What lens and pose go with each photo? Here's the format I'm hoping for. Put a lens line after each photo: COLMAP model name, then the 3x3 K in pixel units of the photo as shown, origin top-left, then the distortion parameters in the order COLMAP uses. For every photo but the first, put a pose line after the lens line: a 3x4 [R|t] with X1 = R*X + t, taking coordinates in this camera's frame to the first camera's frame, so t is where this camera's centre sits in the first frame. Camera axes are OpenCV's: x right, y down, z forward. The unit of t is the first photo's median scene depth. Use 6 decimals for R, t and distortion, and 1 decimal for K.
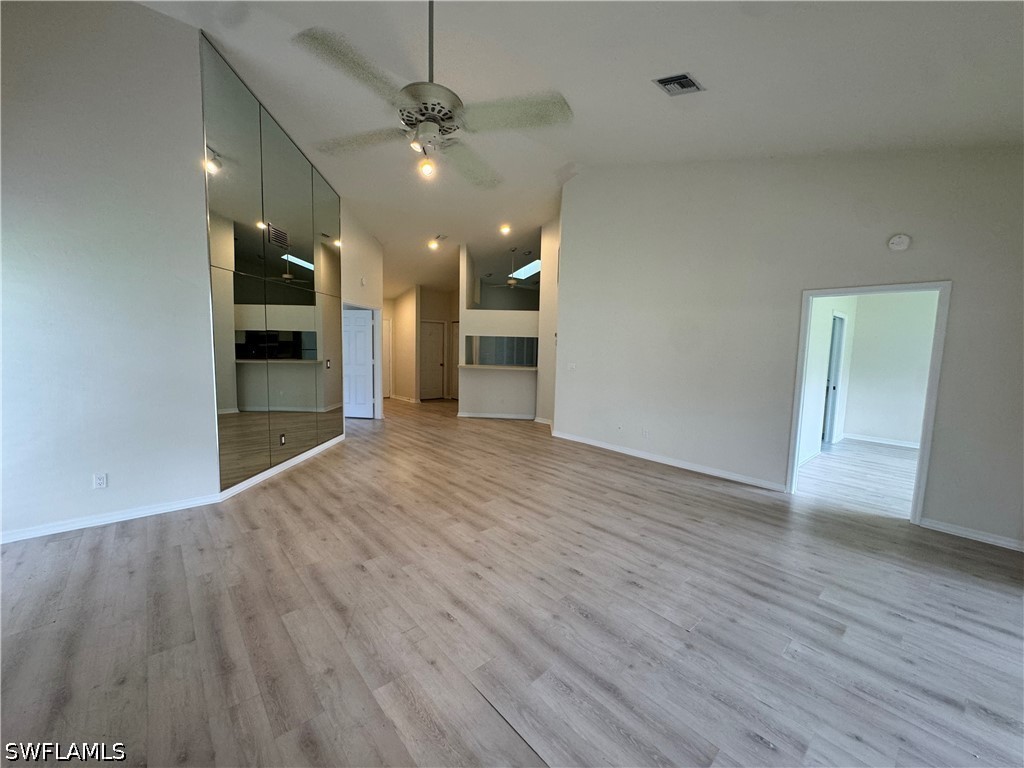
lens RADIAL K [[409.3, 0, 511.0], [0, 409.3, 386.1], [0, 0, 1]] dist [-0.002623, 0.000847]
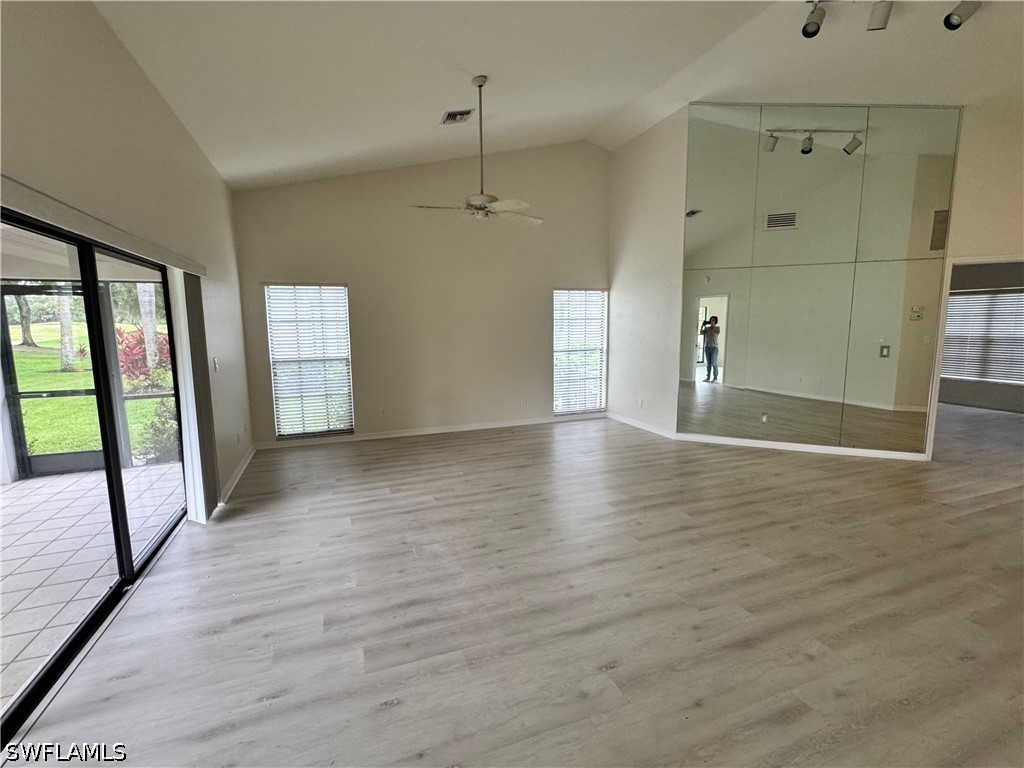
lens RADIAL K [[462.9, 0, 513.2], [0, 462.9, 384.5], [0, 0, 1]] dist [-0.004283, -0.000125]
pose [[-0.347613, 0.100884, -0.932195, 0.896410], [-0.096962, 0.984997, 0.142756, -0.070780], [0.932611, 0.140012, -0.332615, 0.943583]]
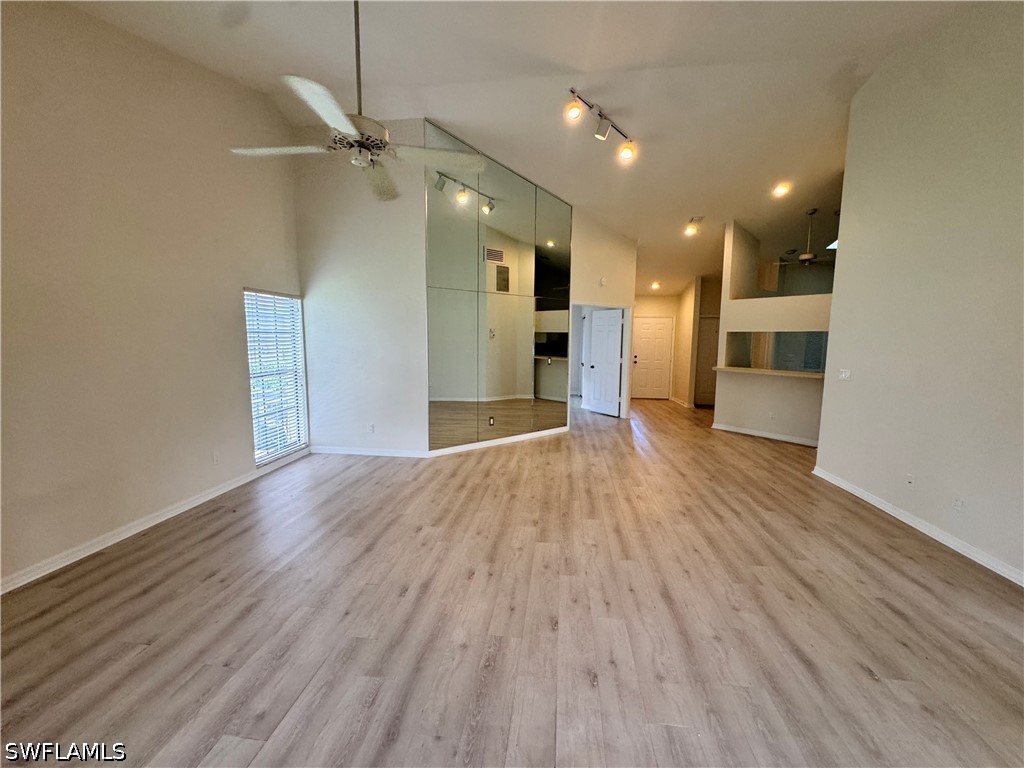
lens RADIAL K [[409.3, 0, 513.1], [0, 409.3, 385.4], [0, 0, 1]] dist [-0.002623, 0.000847]
pose [[0.664127, 0.069124, -0.744417, 0.467934], [-0.070018, 0.997091, 0.030121, -0.020526], [0.744334, 0.032118, 0.667035, 0.273287]]
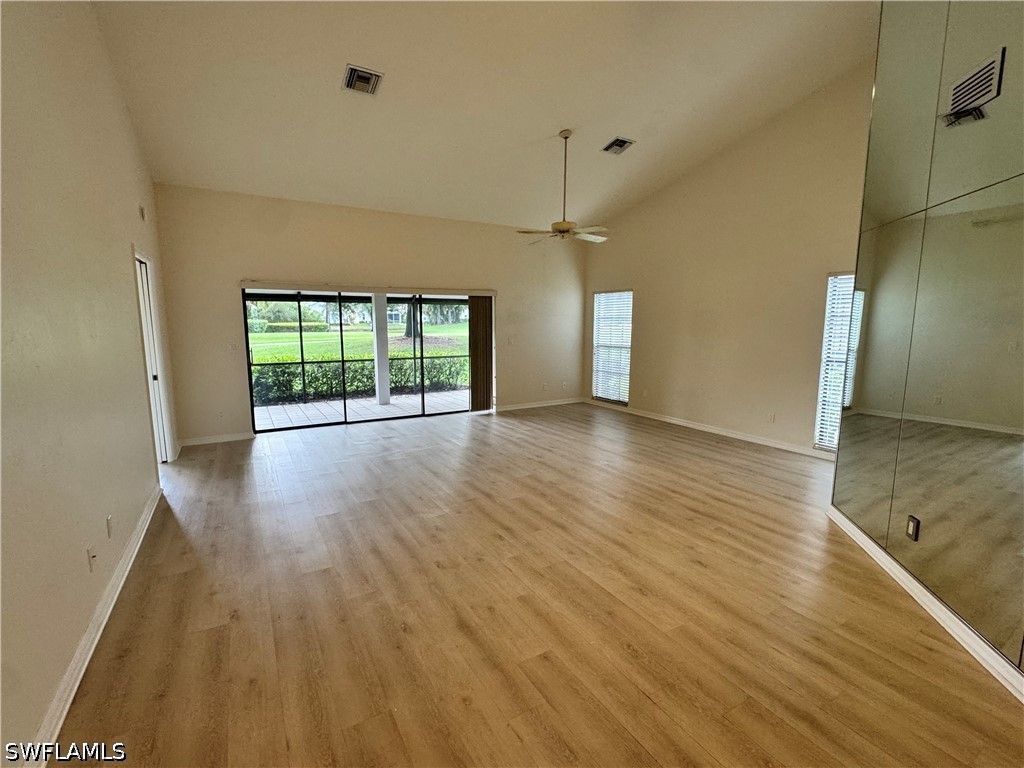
lens RADIAL K [[462.9, 0, 514.7], [0, 462.9, 384.1], [0, 0, 1]] dist [-0.004283, -0.000125]
pose [[-0.982467, -0.051787, 0.179097, -0.216615], [-0.007300, 0.970595, 0.240608, -0.199861], [-0.186292, 0.235082, -0.953956, 1.897799]]
